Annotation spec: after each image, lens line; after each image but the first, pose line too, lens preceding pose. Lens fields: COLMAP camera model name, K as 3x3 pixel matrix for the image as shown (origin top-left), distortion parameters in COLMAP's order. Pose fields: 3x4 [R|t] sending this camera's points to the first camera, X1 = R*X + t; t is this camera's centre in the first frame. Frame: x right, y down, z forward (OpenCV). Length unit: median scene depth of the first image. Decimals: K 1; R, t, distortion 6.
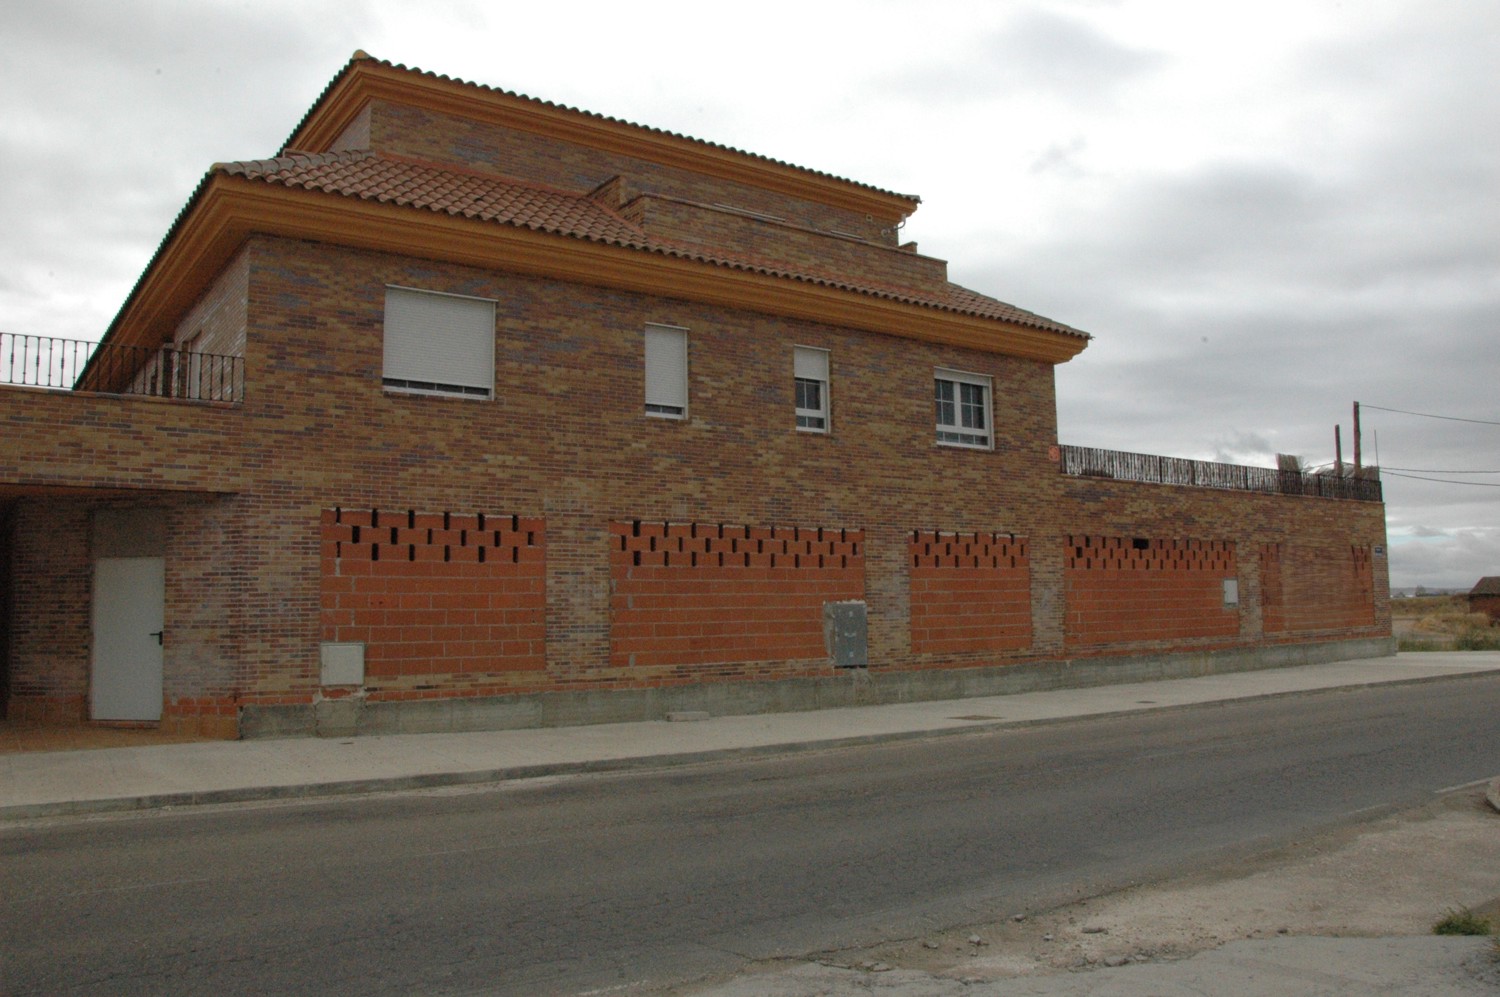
lens RADIAL K [[1155.4, 0, 750.0], [0, 1155.4, 498.5], [0, 0, 1]] dist [-0.000477, 0.000166]
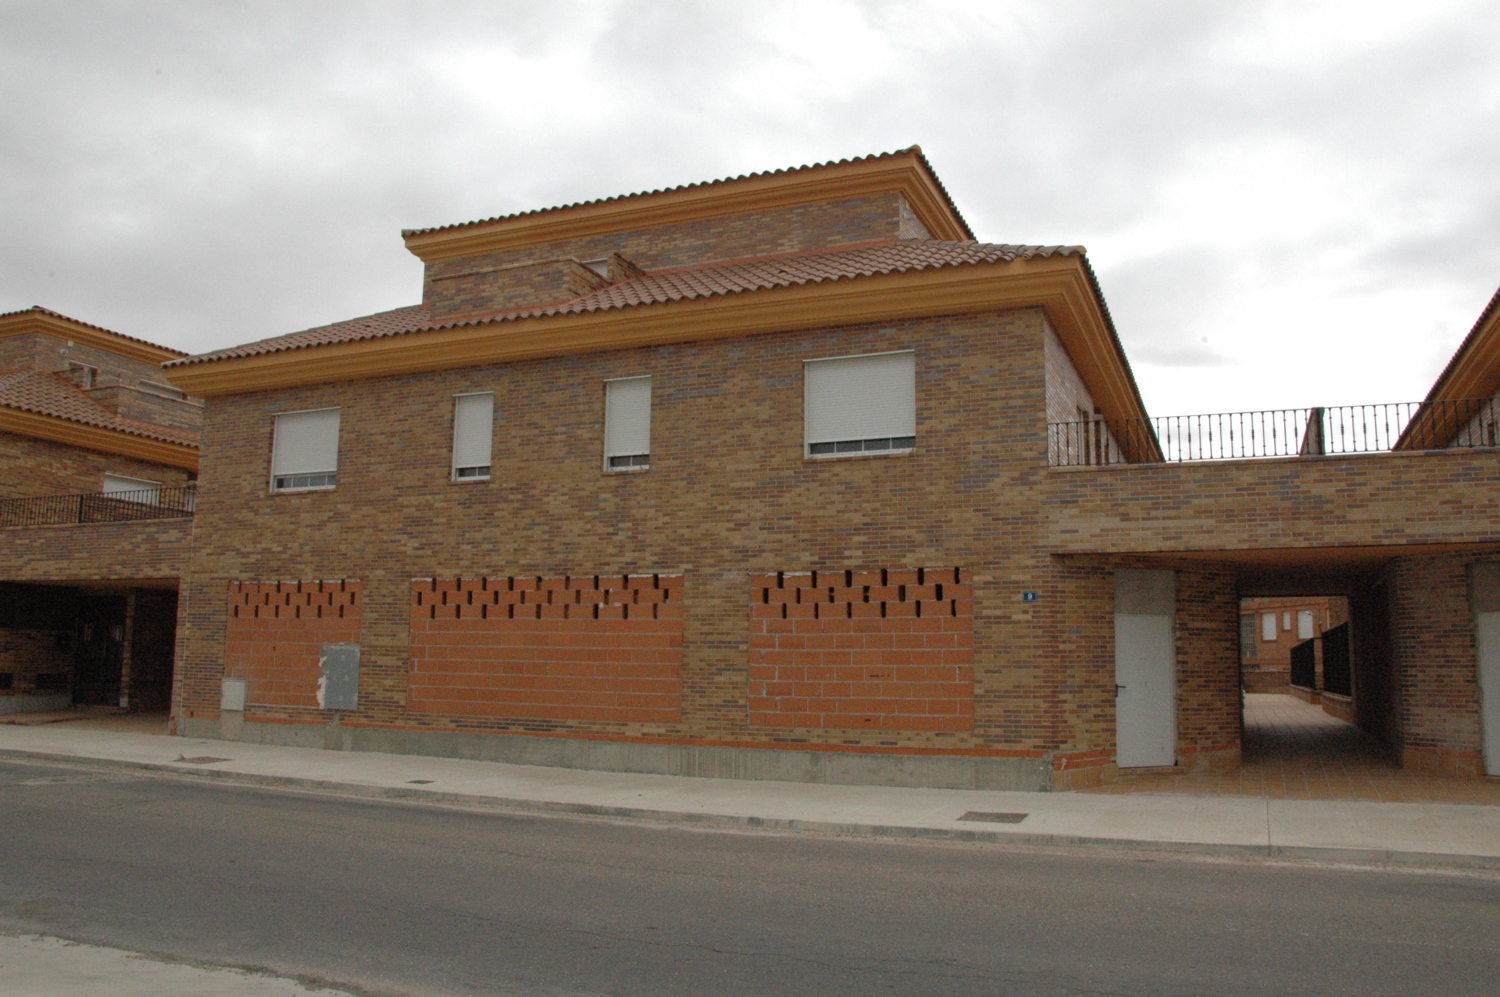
lens RADIAL K [[1160.1, 0, 750.0], [0, 1160.1, 498.5], [0, 0, 1]] dist [-0.104781, -0.000083]
pose [[0.516051, -0.104241, -0.850191, 0.745497], [0.061304, 0.994517, -0.084726, 0.041224], [0.854361, -0.008397, 0.519612, 0.518490]]
